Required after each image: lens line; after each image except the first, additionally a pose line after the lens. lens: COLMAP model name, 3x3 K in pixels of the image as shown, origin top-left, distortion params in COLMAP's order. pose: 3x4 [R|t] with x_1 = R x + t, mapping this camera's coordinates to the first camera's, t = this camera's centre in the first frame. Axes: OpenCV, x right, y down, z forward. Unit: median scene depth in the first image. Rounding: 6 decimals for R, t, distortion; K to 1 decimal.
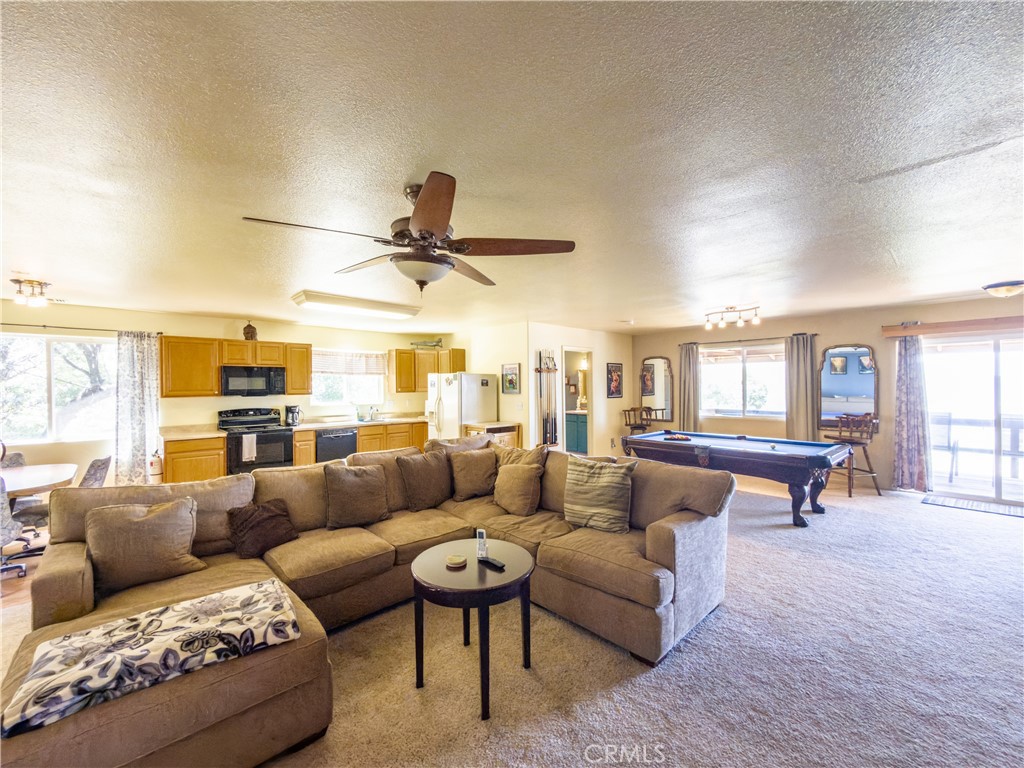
lens RADIAL K [[417.8, 0, 506.1], [0, 417.8, 385.8], [0, 0, 1]] dist [-0.001682, -0.000287]
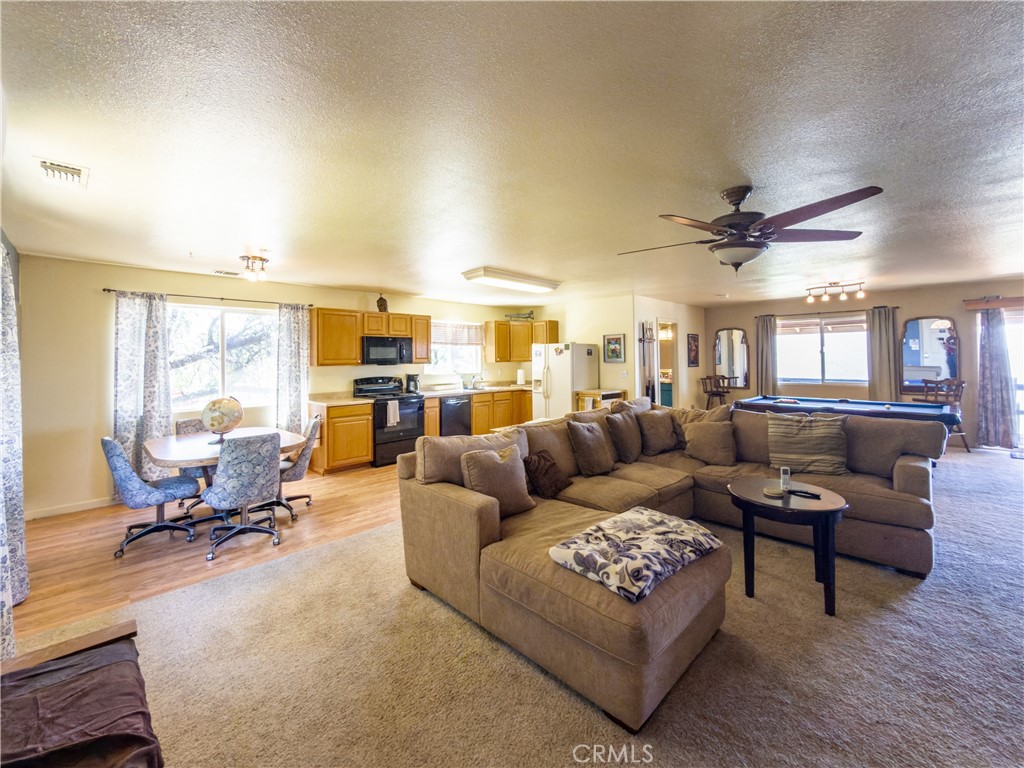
lens RADIAL K [[421.5, 0, 504.3], [0, 421.5, 350.0], [0, 0, 1]] dist [-0.003097, -0.000171]
pose [[0.999564, -0.002074, 0.029445, -0.356066], [0.002710, 0.999764, -0.021576, 0.010965], [-0.029393, 0.021646, 0.999334, -0.080177]]
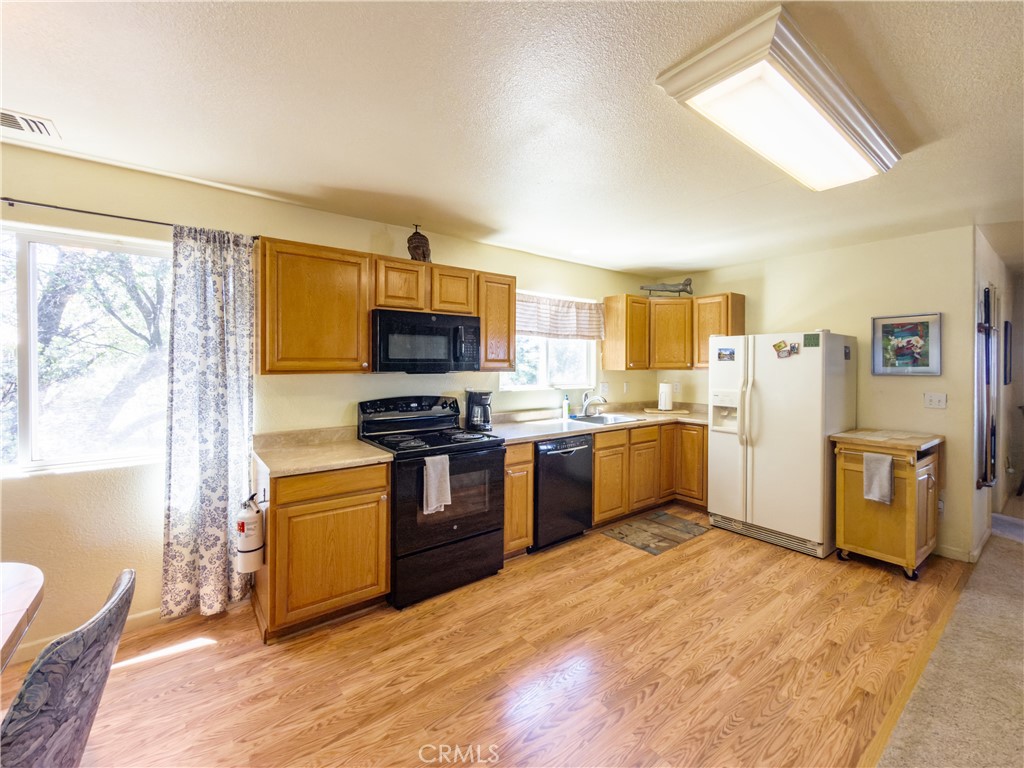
lens RADIAL K [[419.9, 0, 510.9], [0, 419.9, 363.7], [0, 0, 1]] dist [0.000251, 0.000110]
pose [[0.995720, 0.012819, -0.091526, -0.481563], [-0.012839, 0.999918, 0.000369, 0.012551], [0.091524, 0.000808, 0.995803, 0.533333]]
